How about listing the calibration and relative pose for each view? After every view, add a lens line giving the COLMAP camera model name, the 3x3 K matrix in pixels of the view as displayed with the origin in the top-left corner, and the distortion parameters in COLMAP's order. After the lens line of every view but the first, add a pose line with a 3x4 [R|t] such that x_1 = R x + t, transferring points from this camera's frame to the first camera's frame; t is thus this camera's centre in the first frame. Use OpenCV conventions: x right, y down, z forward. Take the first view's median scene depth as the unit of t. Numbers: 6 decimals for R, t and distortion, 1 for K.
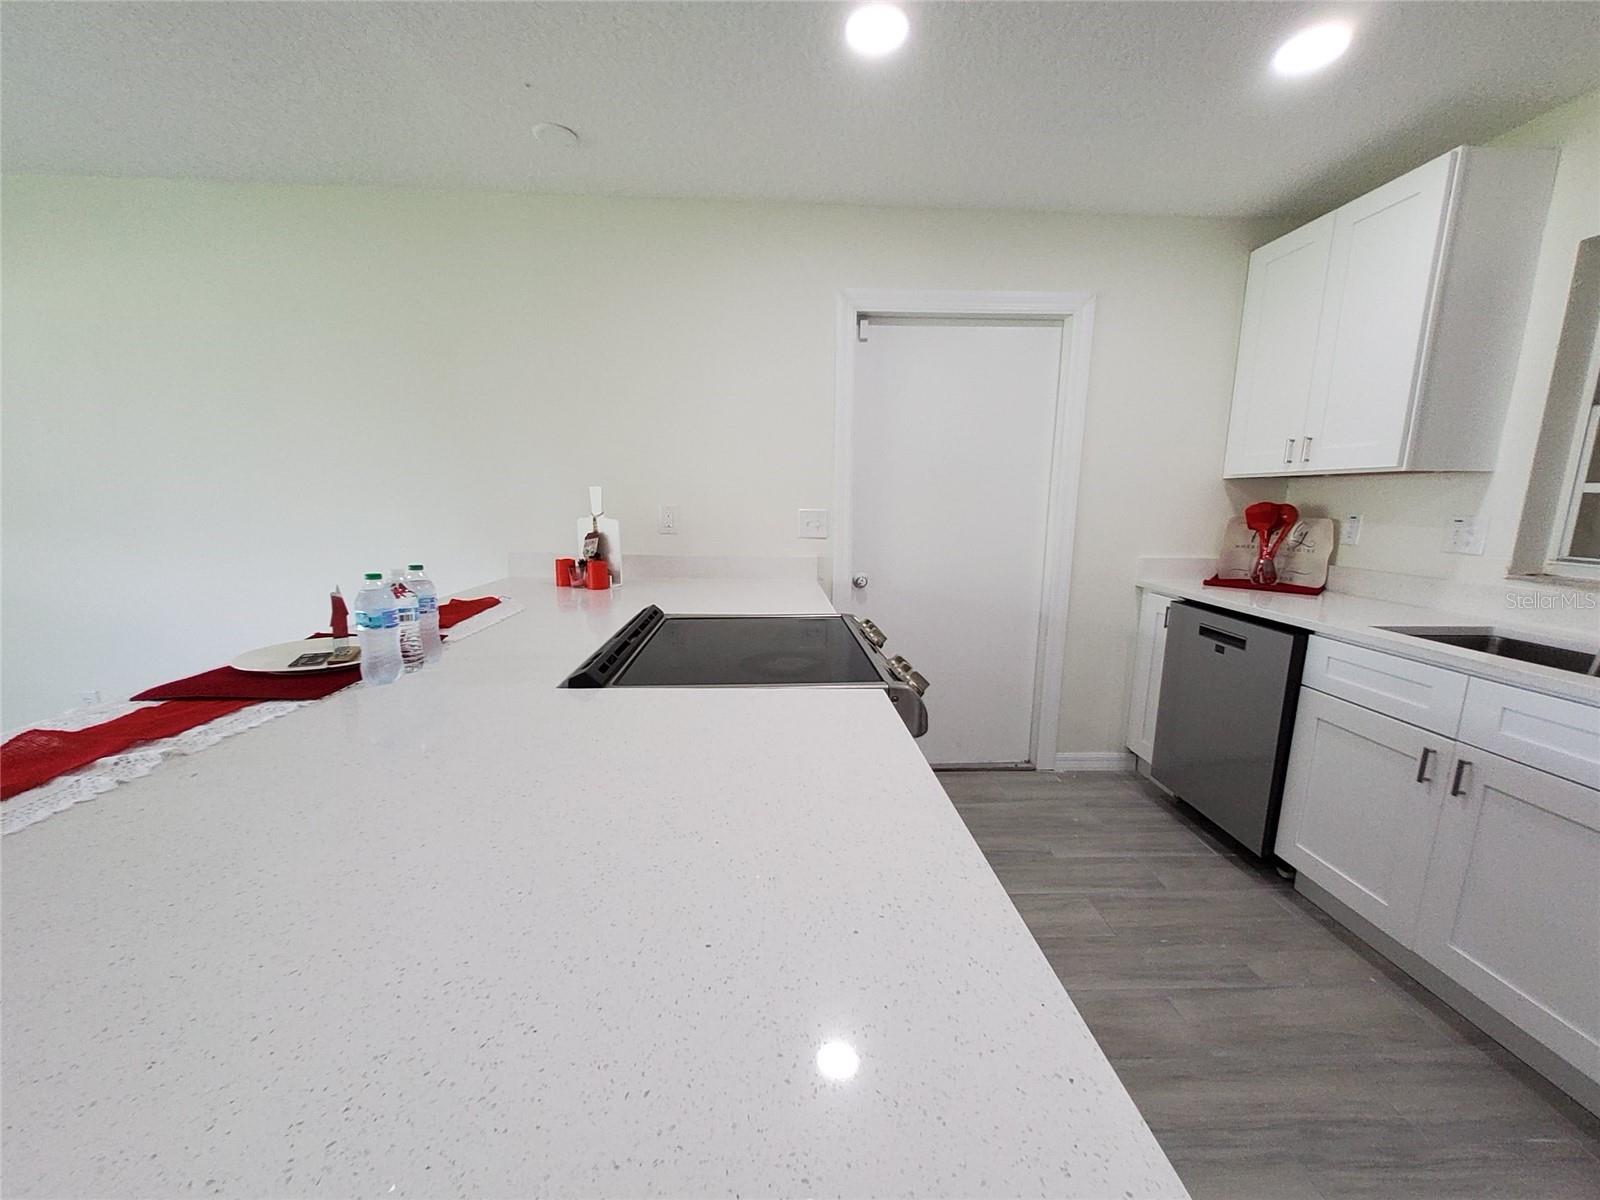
lens RADIAL K [[621.5, 0, 804.4], [0, 621.5, 607.6], [0, 0, 1]] dist [0.022699, -0.005654]
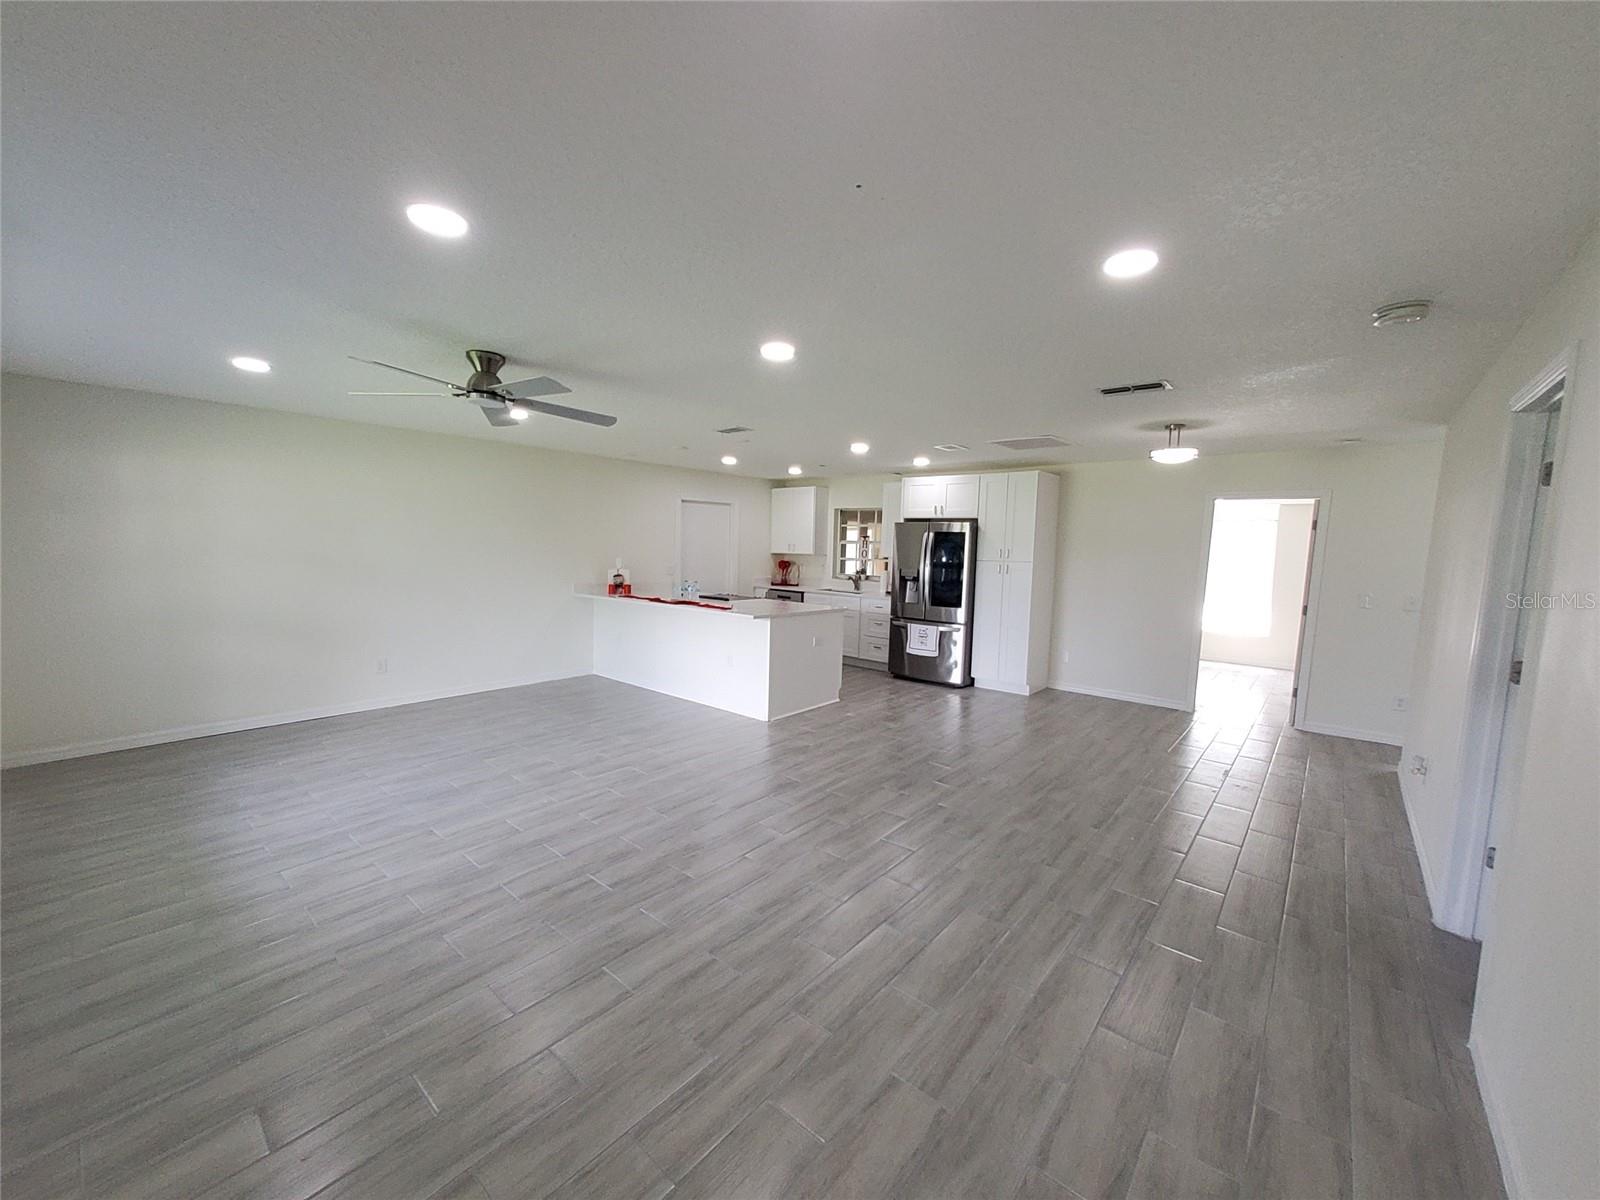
lens RADIAL K [[637.0, 0, 818.1], [0, 637.0, 604.9], [0, 0, 1]] dist [-0.000617, -0.000069]
pose [[0.671989, -0.062722, 0.737900, -1.755333], [0.108849, 0.993950, -0.014640, 0.148914], [-0.732518, 0.090157, 0.674751, -1.495174]]
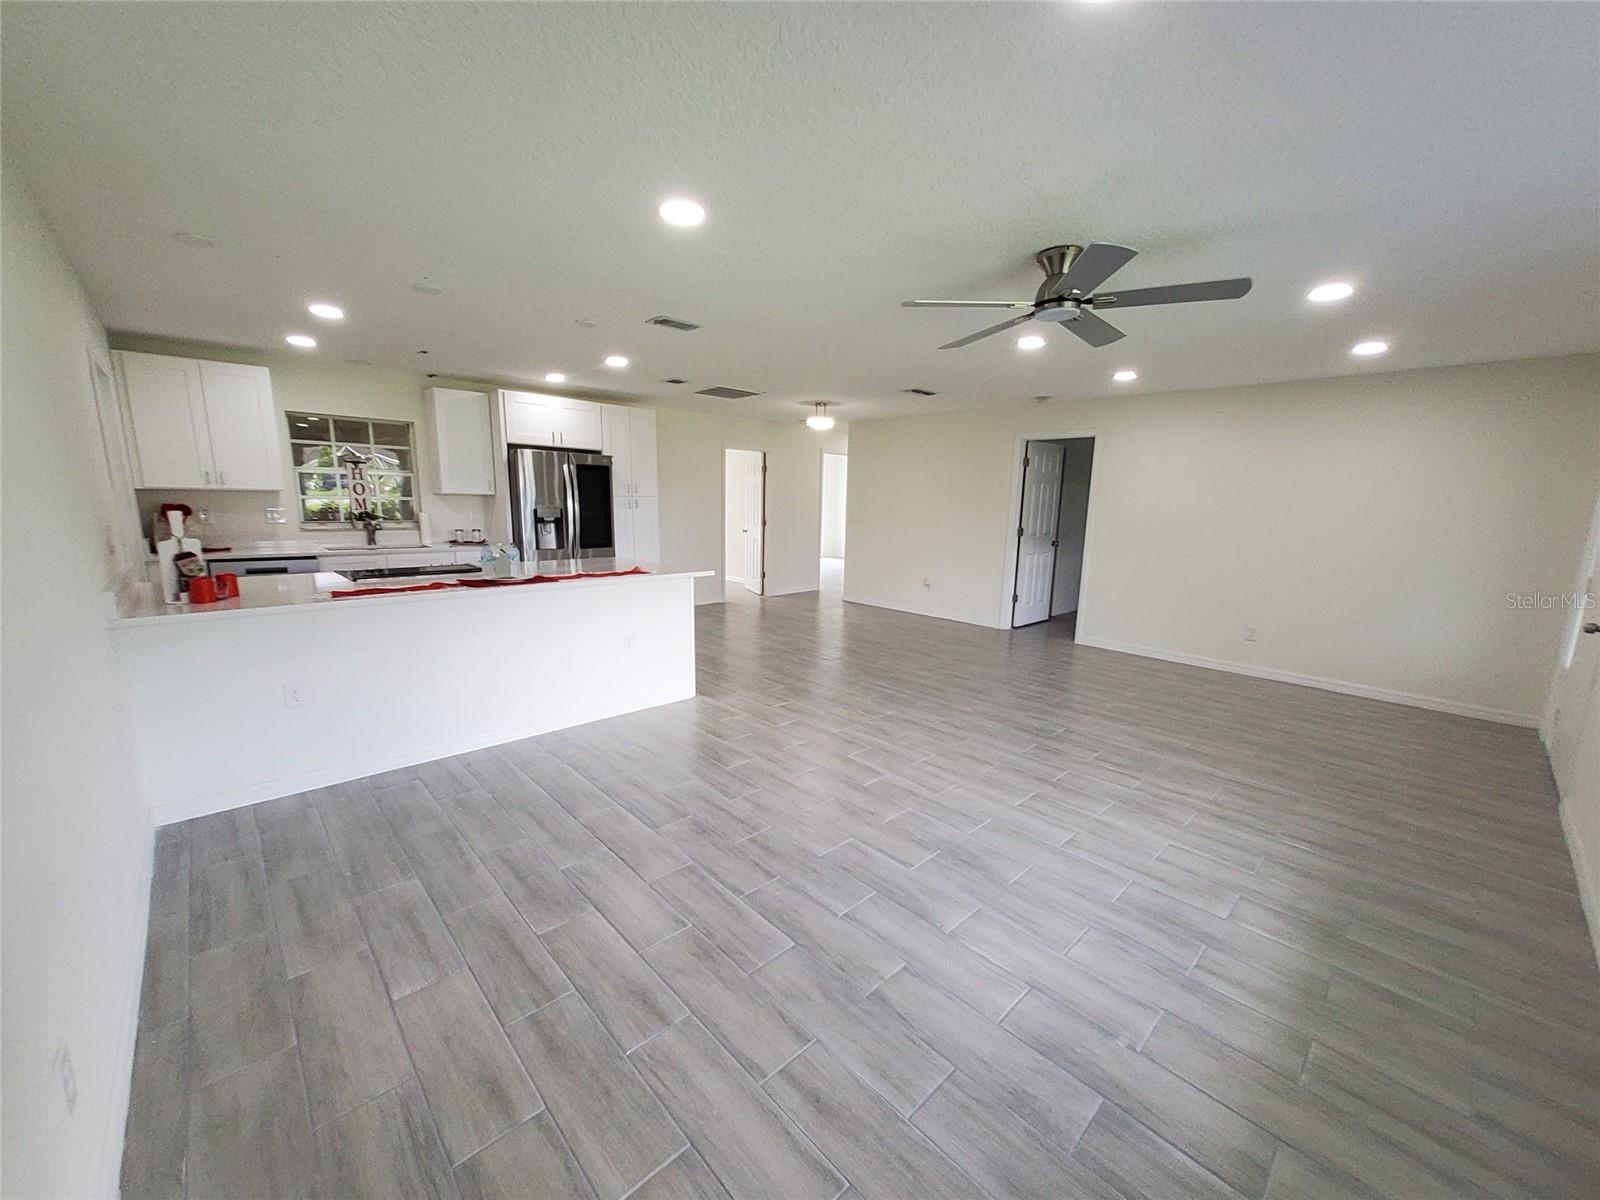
lens RADIAL K [[621.5, 0, 804.4], [0, 621.5, 607.6], [0, 0, 1]] dist [0.022699, -0.005654]
pose [[-0.651244, -0.160599, 0.741680, -1.796397], [0.101627, 0.950089, 0.294962, -0.237004], [-0.752033, 0.267467, -0.602418, 0.832496]]
